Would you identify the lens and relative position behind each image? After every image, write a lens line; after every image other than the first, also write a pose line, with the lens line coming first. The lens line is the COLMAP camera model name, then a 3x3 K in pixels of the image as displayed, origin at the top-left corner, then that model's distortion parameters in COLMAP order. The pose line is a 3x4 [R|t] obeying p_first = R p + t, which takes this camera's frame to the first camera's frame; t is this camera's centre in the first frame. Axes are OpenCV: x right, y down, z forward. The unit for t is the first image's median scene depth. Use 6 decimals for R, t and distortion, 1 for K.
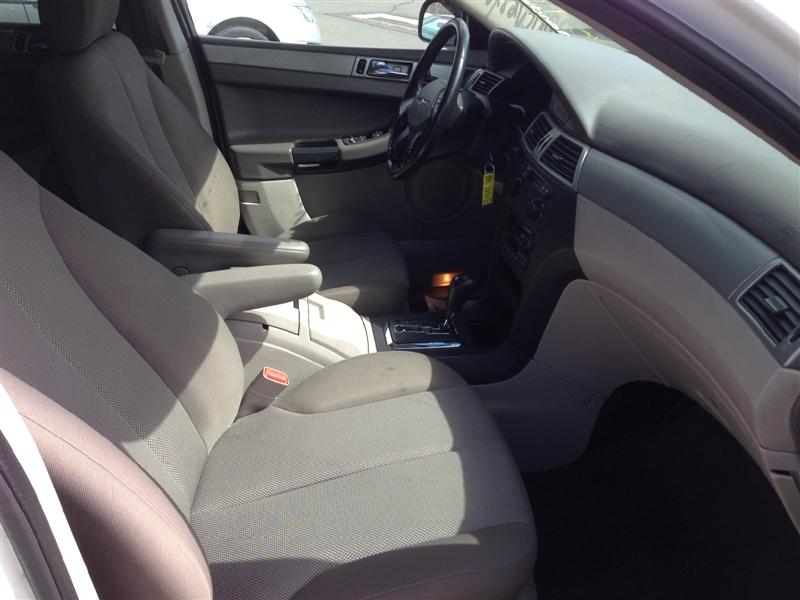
lens RADIAL K [[693.8, 0, 400.0], [0, 693.8, 300.0], [0, 0, 1]] dist [0.070128, -0.134996]
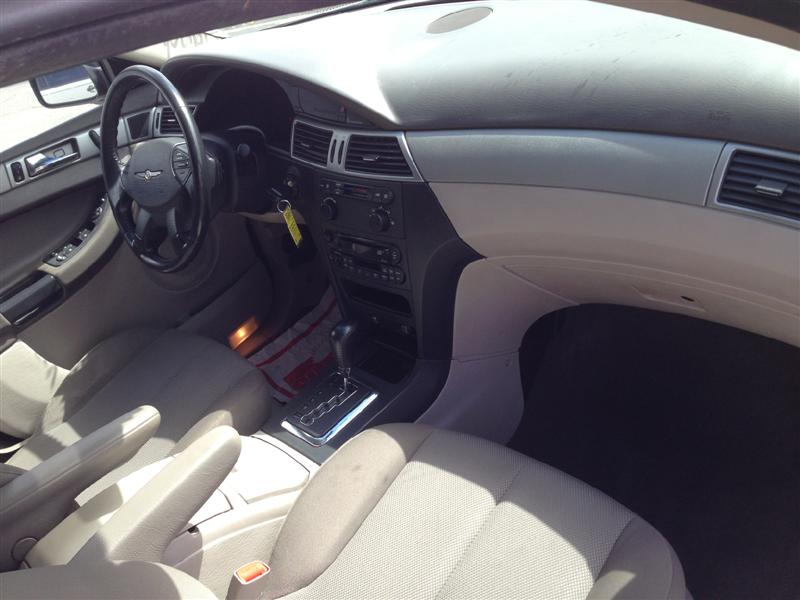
lens RADIAL K [[701.2, 0, 418.5], [0, 701.2, 301.1], [0, 0, 1]] dist [0.084765, -0.202269]
pose [[0.735383, -0.543718, 0.404452, -0.185823], [0.527390, 0.833988, 0.162245, -0.161277], [-0.425524, 0.093992, 0.900053, 0.178915]]
